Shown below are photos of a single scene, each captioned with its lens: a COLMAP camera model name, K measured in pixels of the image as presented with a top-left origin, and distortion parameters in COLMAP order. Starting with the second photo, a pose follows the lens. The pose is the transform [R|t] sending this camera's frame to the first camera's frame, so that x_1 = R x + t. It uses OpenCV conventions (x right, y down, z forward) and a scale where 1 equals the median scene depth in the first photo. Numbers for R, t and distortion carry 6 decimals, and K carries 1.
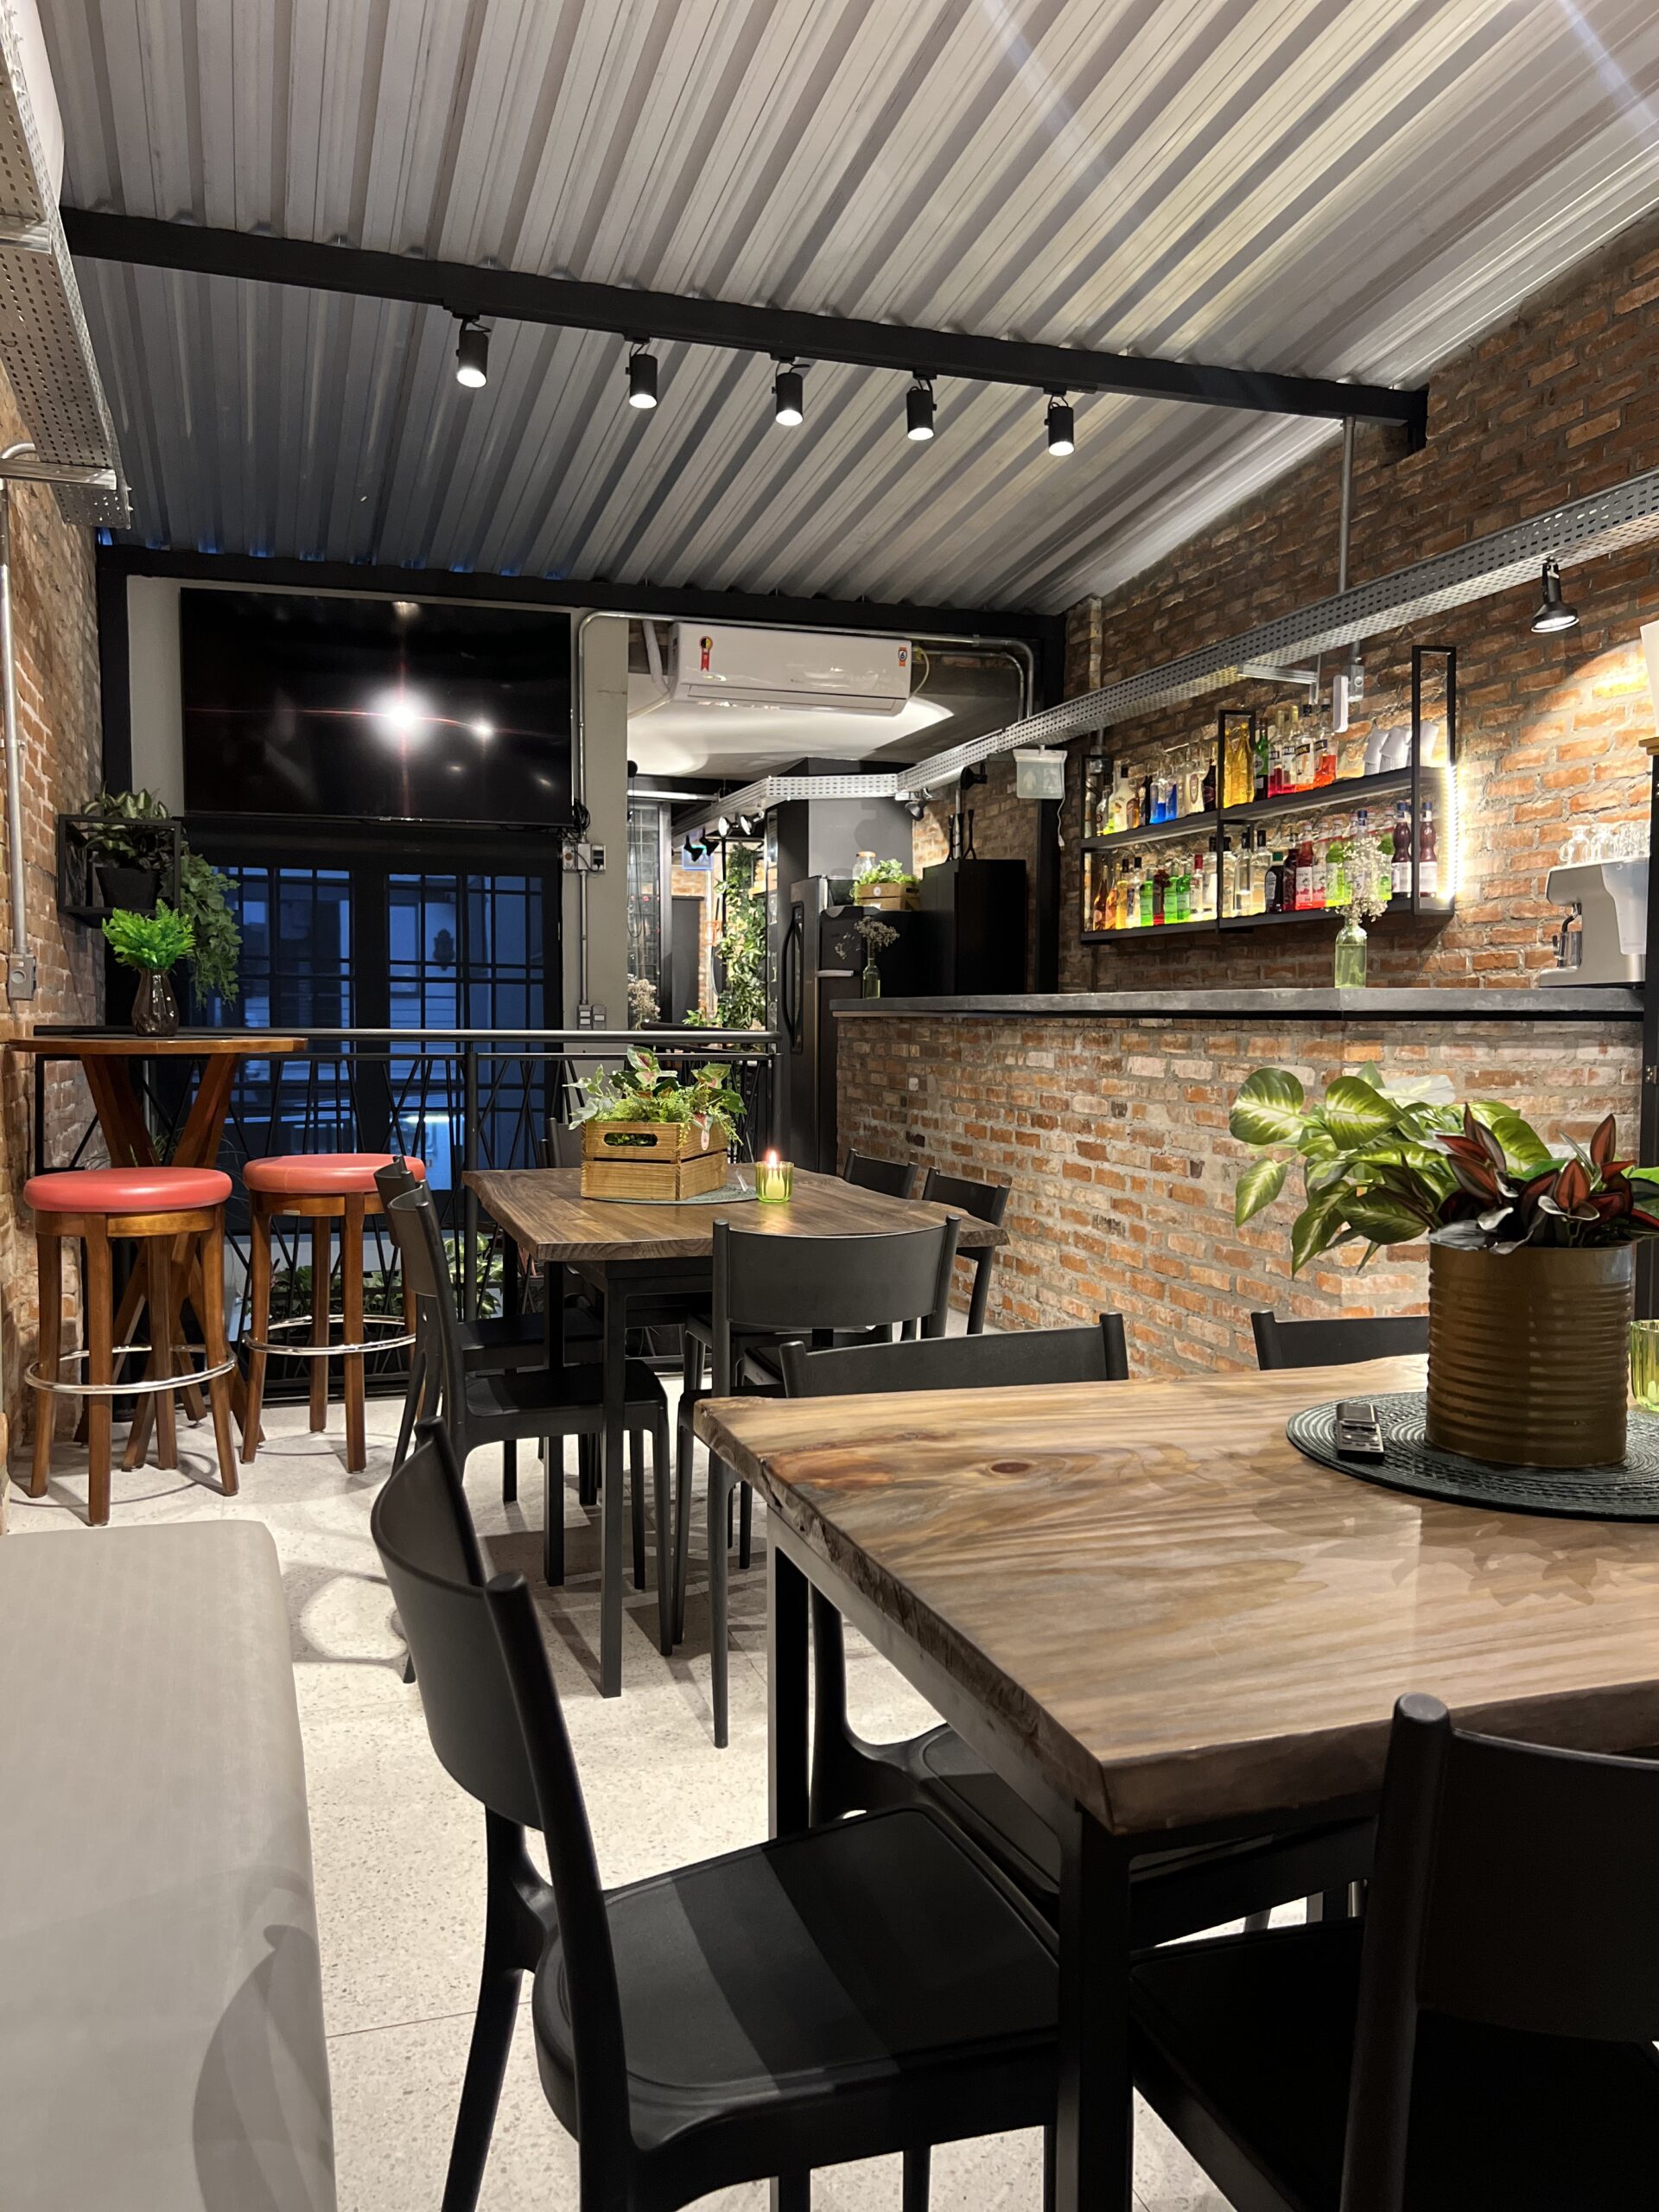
lens RADIAL K [[1685.5, 0, 808.9], [0, 1685.5, 1114.8], [0, 0, 1]] dist [0.032860, -0.043504]
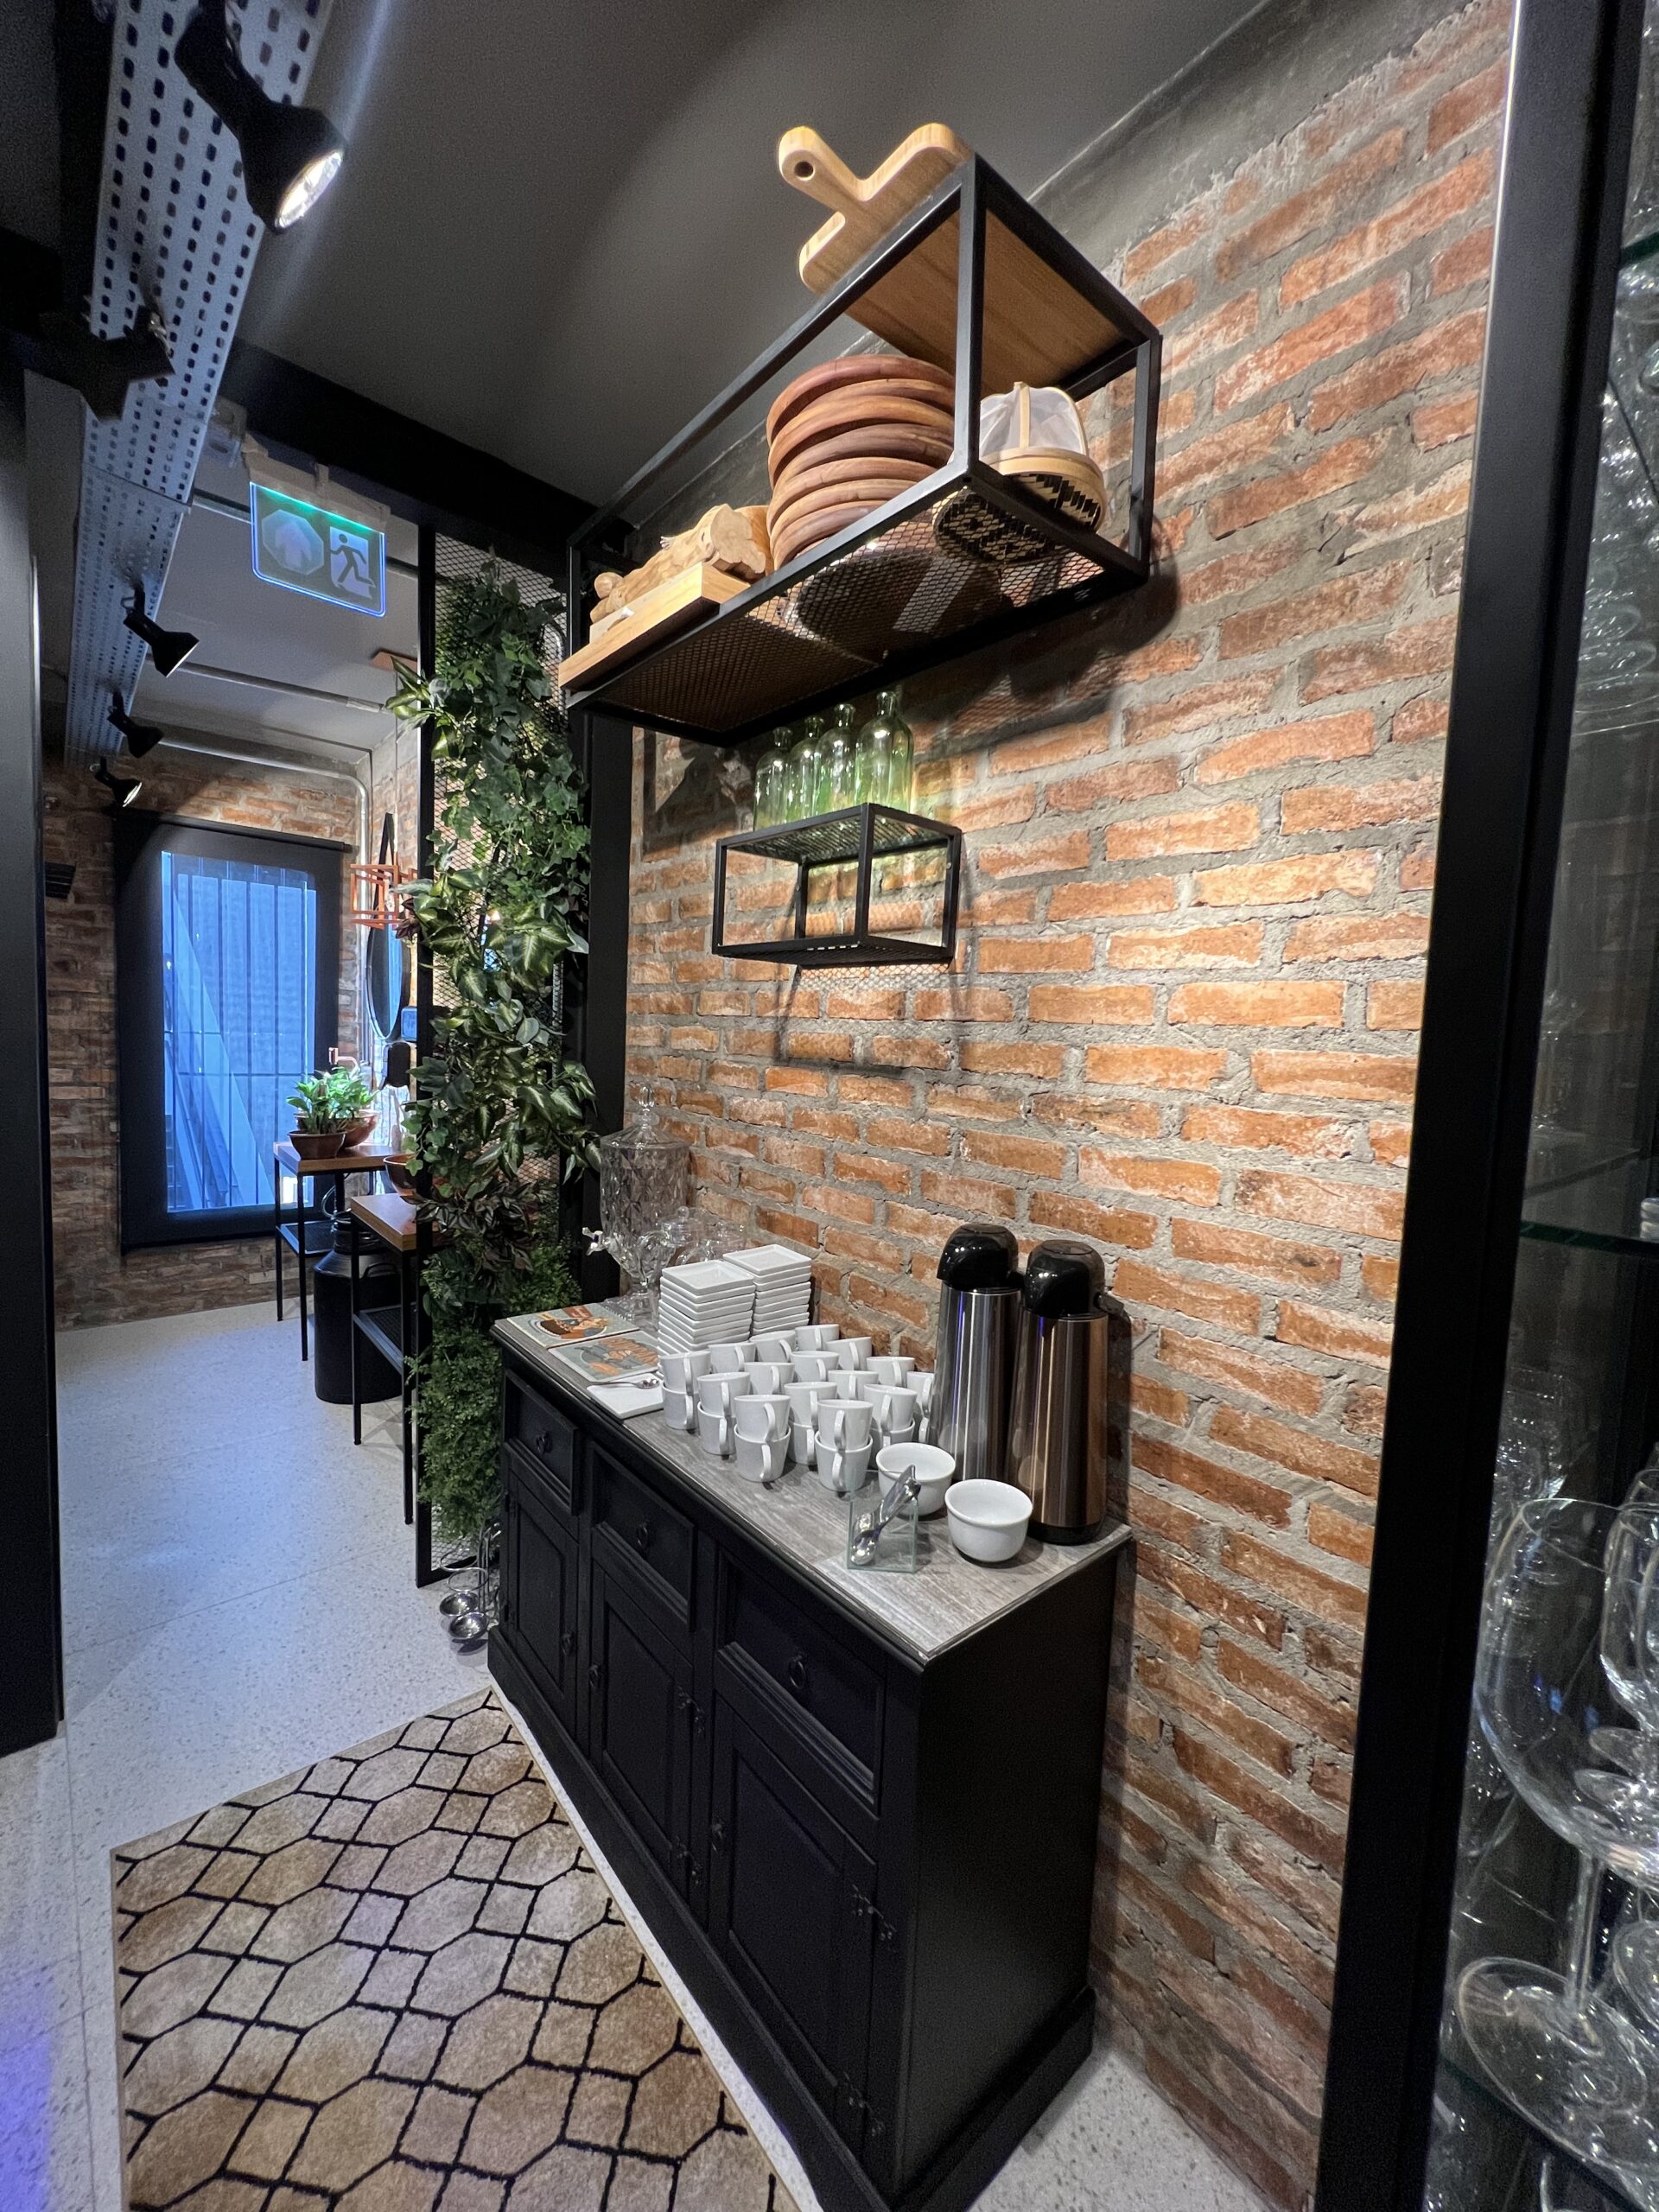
lens RADIAL K [[895.4, 0, 838.2], [0, 895.4, 1104.0], [0, 0, 1]] dist [-0.000811, 0.000540]
pose [[0.905975, 0.001315, 0.423330, -0.110471], [-0.012397, 0.999649, 0.023426, -0.149650], [-0.423150, -0.026472, 0.905673, 1.765810]]
